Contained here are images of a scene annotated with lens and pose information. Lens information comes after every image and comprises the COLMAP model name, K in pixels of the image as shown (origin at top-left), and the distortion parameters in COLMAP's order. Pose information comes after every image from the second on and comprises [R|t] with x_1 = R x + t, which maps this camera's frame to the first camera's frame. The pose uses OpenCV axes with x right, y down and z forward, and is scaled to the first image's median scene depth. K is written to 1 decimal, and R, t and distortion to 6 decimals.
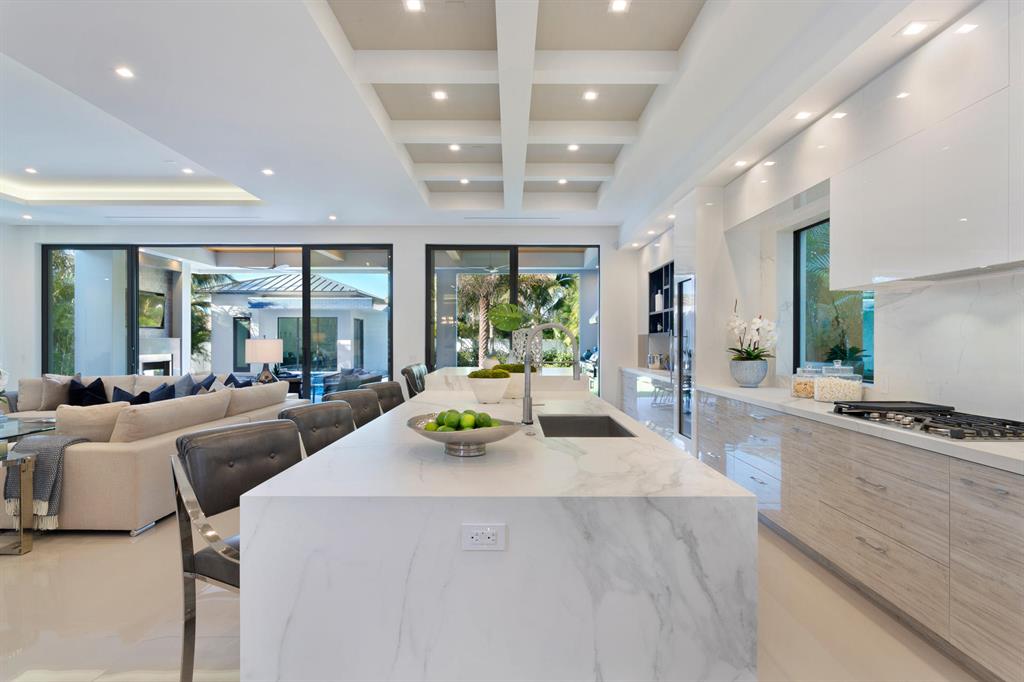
lens RADIAL K [[531.8, 0, 513.9], [0, 531.8, 337.0], [0, 0, 1]] dist [0.004189, 0.002112]
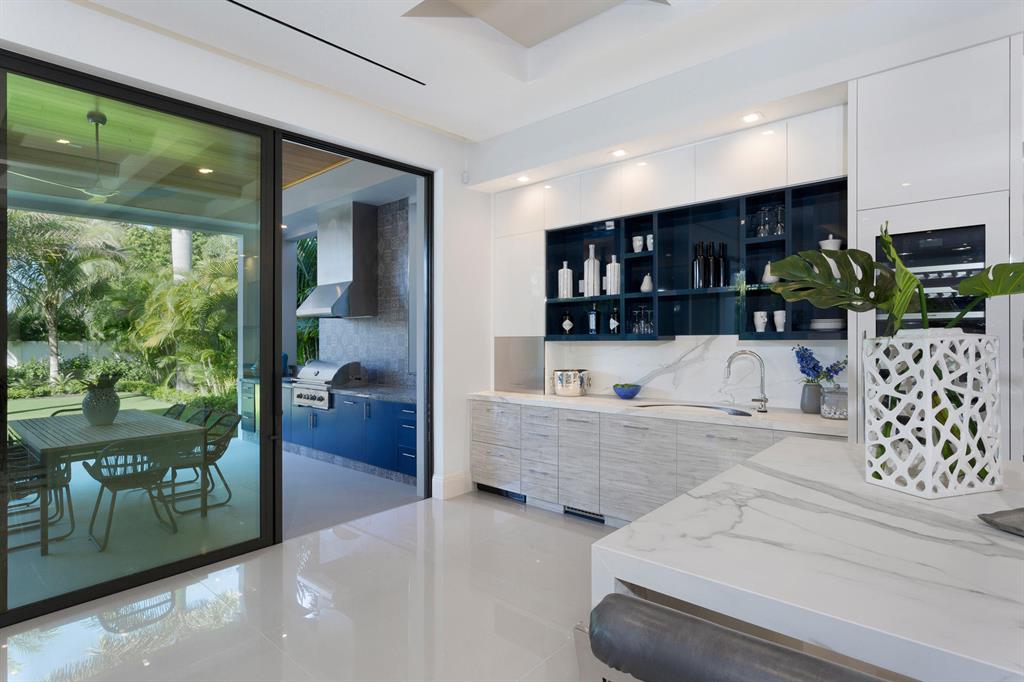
lens RADIAL K [[531.8, 0, 513.9], [0, 531.8, 339.2], [0, 0, 1]] dist [0.004189, 0.002112]
pose [[0.678298, -0.007401, 0.734749, -0.195680], [0.001554, 0.999961, 0.008637, -0.007629], [-0.734785, -0.004716, 0.678284, 0.637027]]
